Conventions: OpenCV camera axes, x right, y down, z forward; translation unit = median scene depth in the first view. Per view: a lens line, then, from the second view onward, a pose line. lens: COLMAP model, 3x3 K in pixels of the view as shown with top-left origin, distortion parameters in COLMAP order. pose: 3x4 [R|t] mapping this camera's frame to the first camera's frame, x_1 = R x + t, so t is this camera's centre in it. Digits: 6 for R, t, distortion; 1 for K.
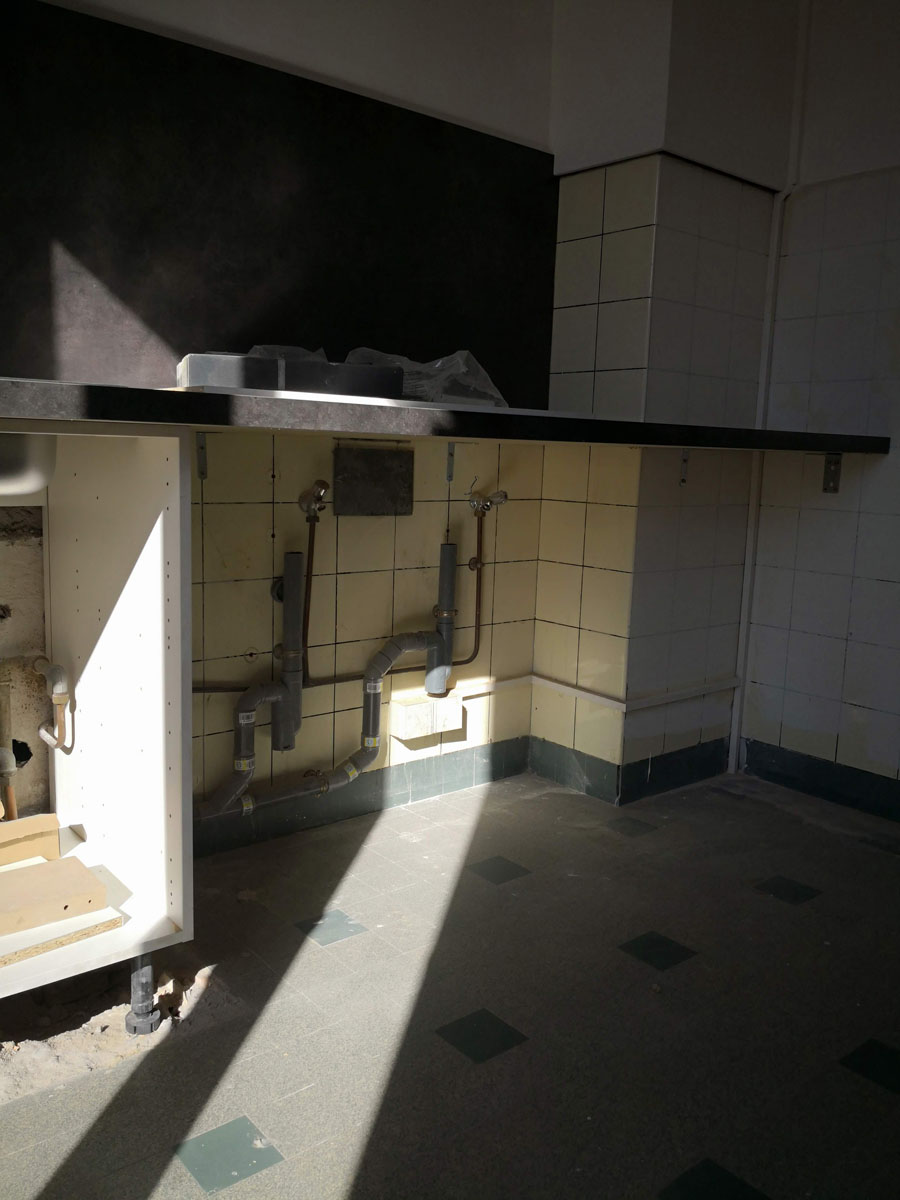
lens RADIAL K [[972.5, 0, 449.7], [0, 972.5, 593.4], [0, 0, 1]] dist [0.007906, -0.013963]
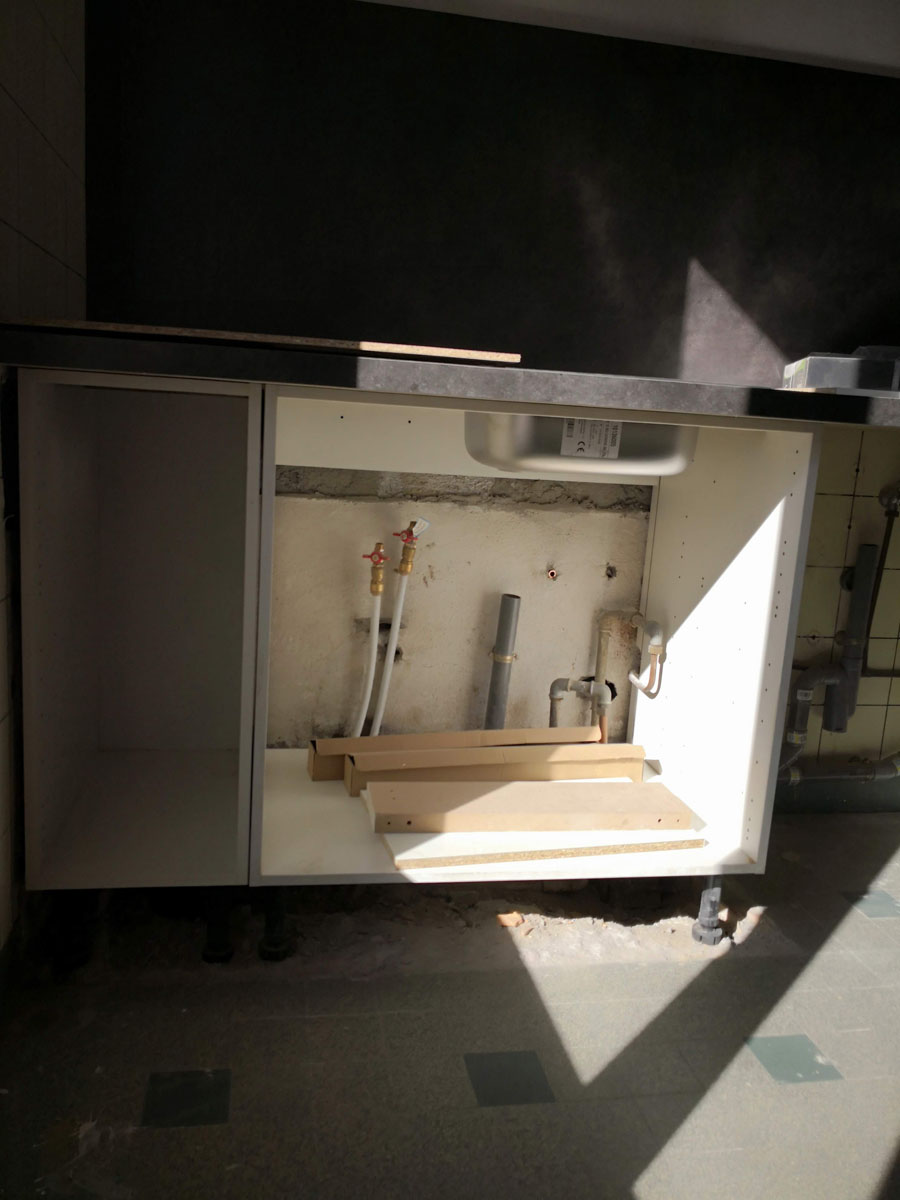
lens RADIAL K [[969.6, 0, 451.7], [0, 969.6, 586.2], [0, 0, 1]] dist [0.009924, -0.012939]
pose [[0.875385, 0.109329, -0.470902, -0.068221], [-0.107211, 0.993740, 0.031416, 0.020096], [0.471389, 0.022985, 0.881626, -0.143768]]
